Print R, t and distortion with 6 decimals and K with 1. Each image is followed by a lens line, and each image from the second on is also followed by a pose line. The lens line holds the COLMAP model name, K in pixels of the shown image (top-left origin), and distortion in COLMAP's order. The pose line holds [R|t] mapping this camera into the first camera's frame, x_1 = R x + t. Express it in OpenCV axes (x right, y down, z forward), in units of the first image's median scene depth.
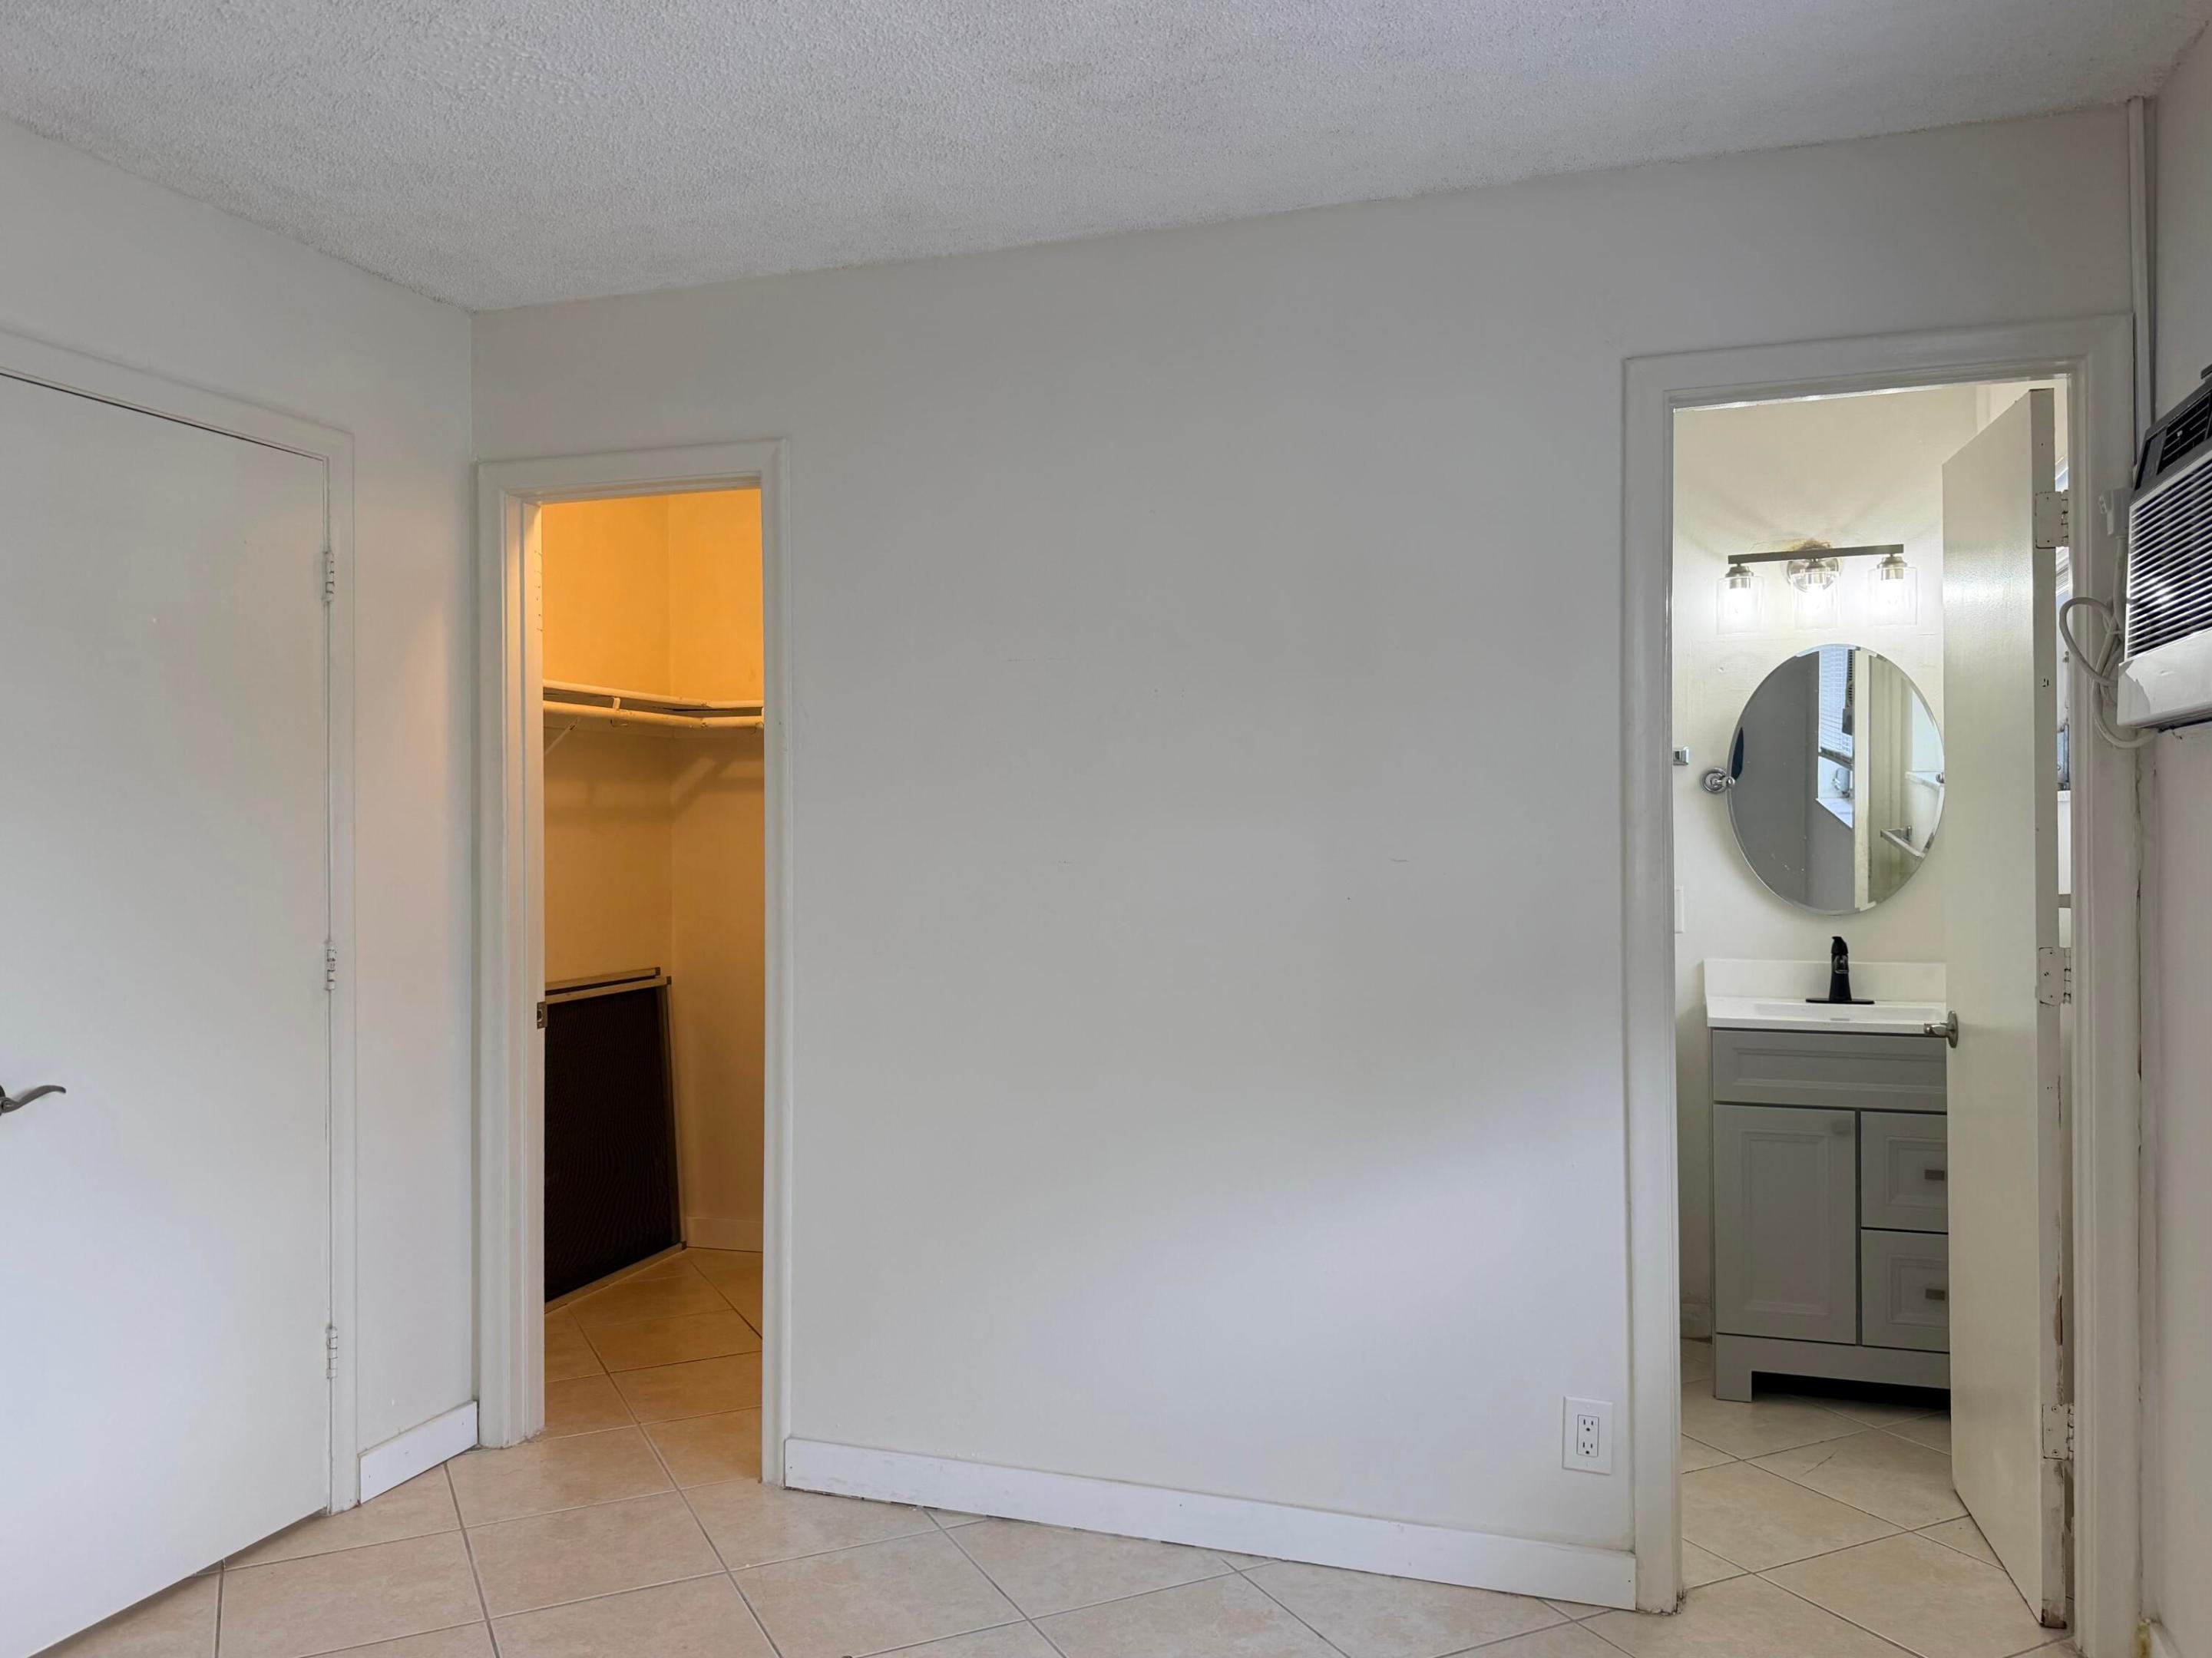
lens RADIAL K [[1582.1, 0, 1116.0], [0, 1582.1, 829.5], [0, 0, 1]] dist [0.001520, -0.000731]
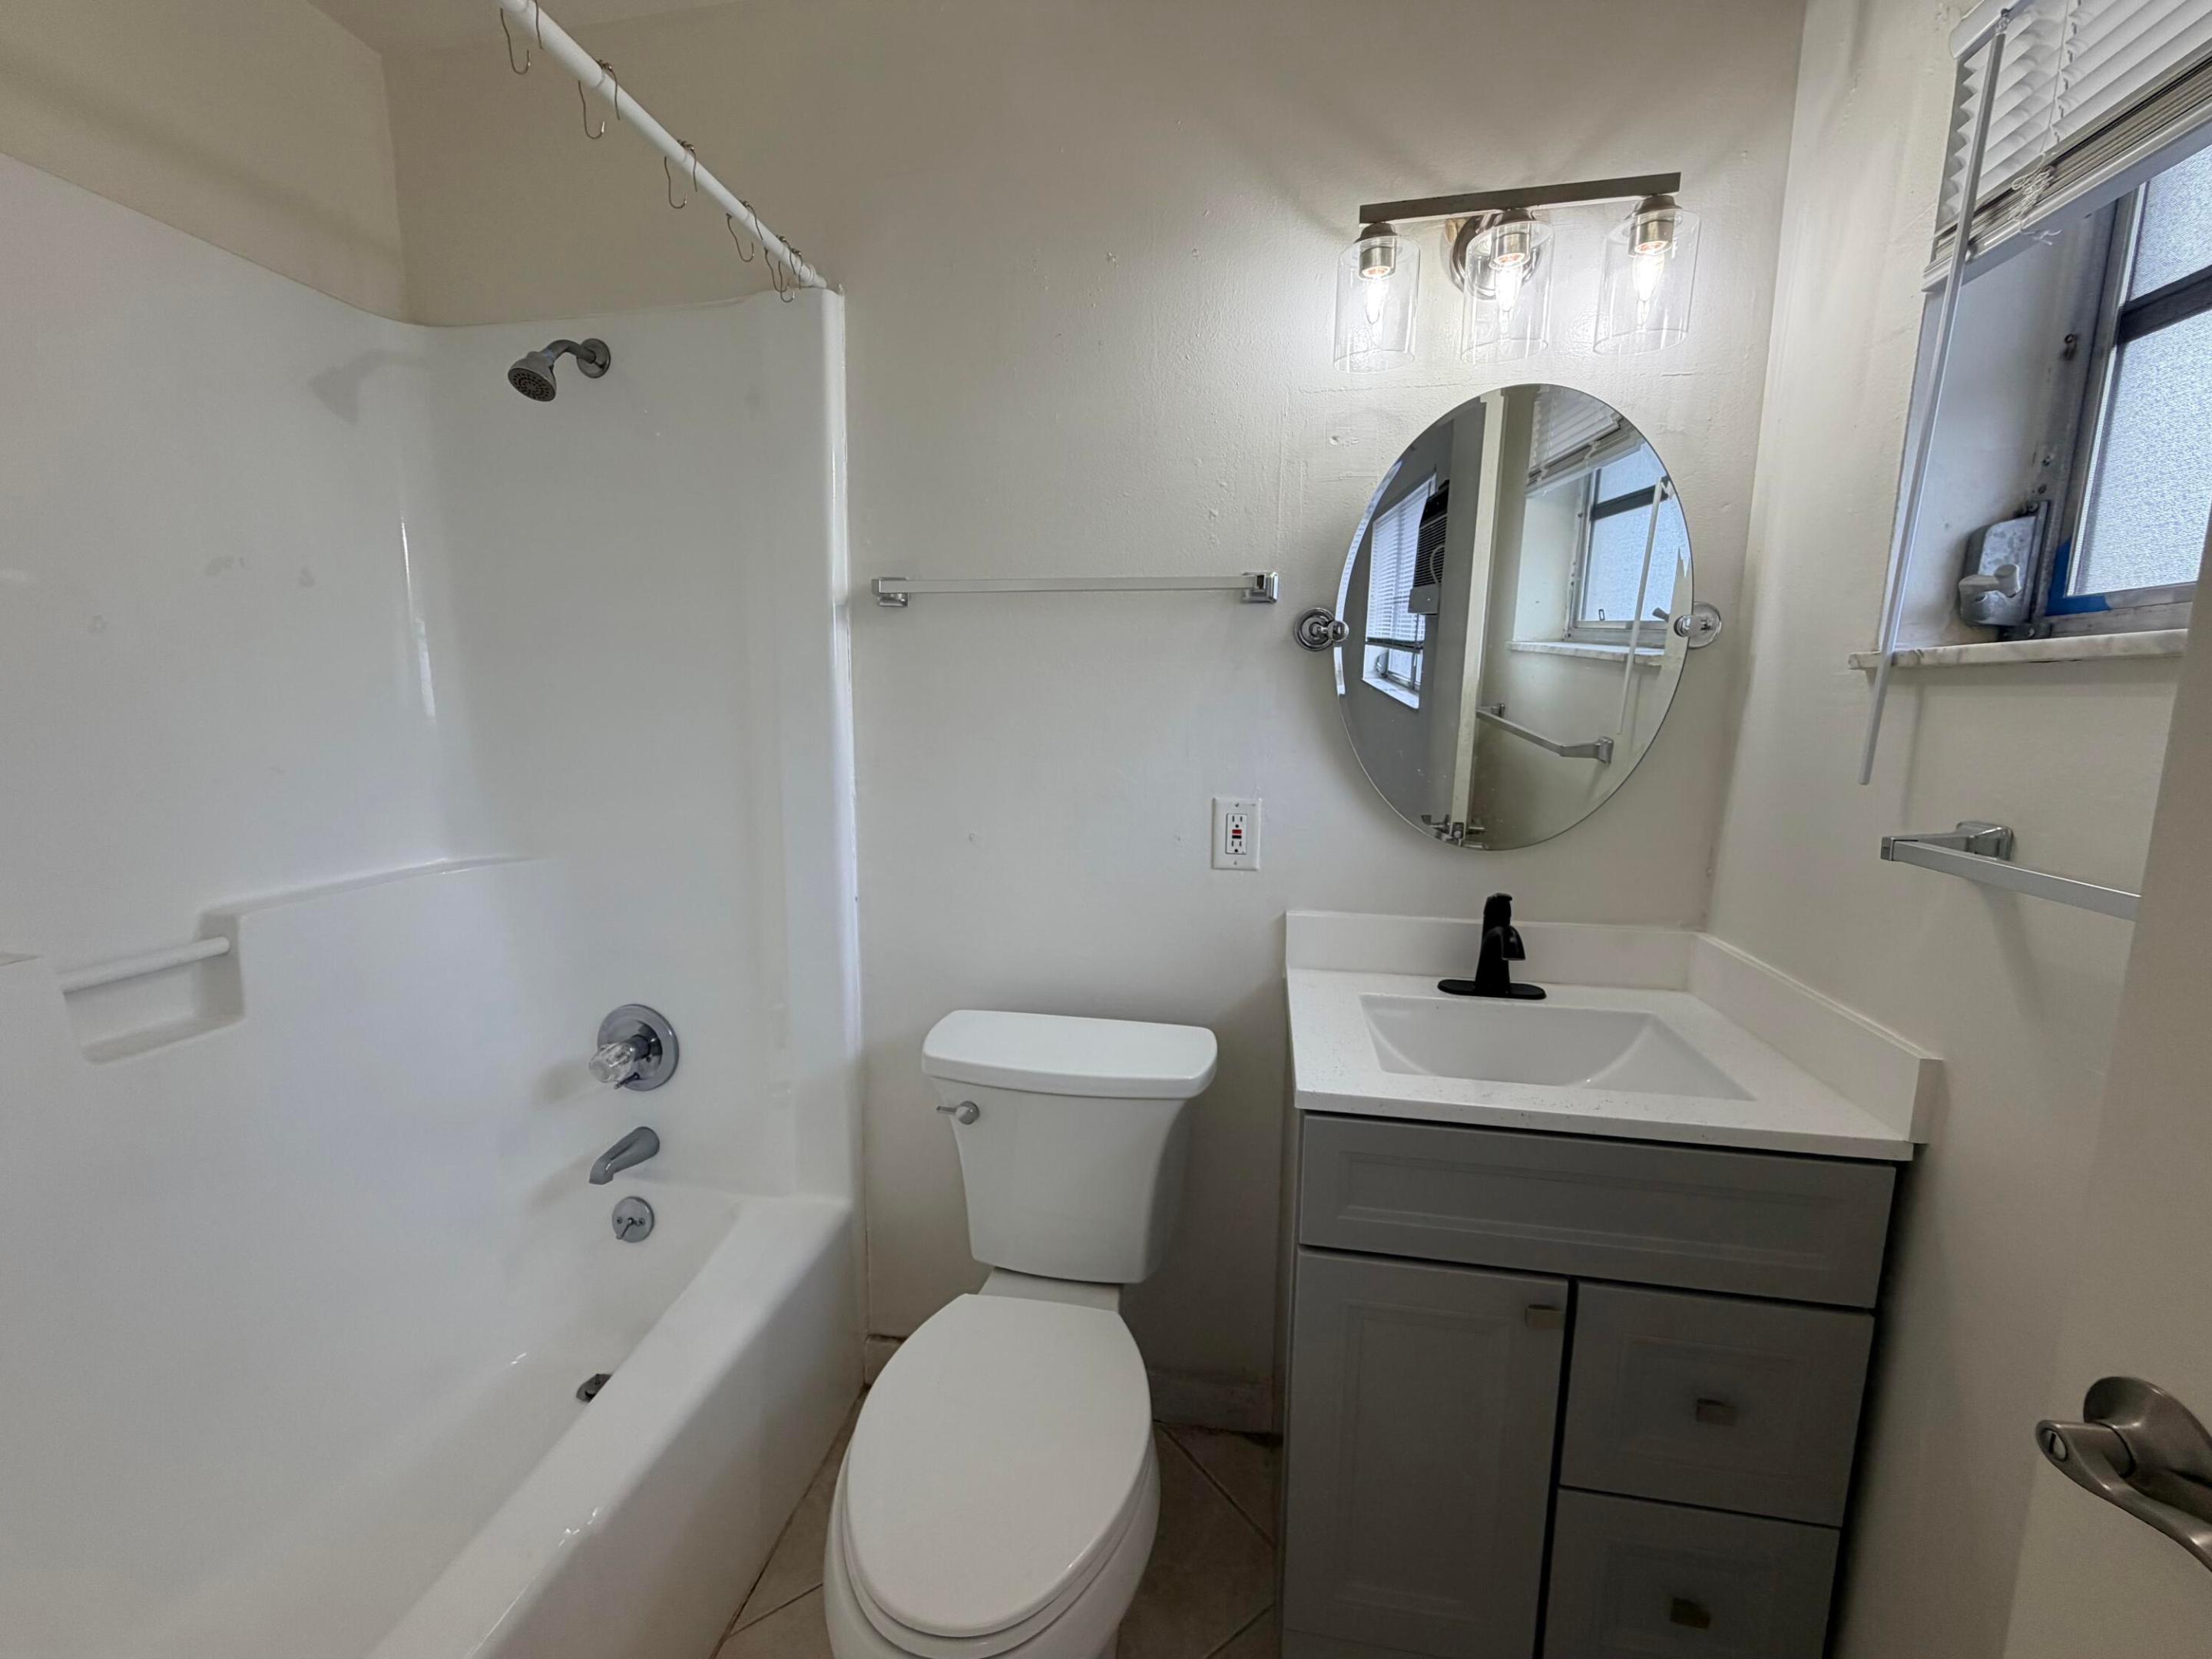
lens RADIAL K [[886.4, 0, 1099.8], [0, 886.4, 827.6], [0, 0, 1]] dist [-0.004235, -0.000134]
pose [[0.986240, -0.013493, 0.164766, 0.251198], [-0.010785, 0.989289, 0.145570, -0.004176], [-0.164966, -0.145344, 0.975531, 0.703491]]
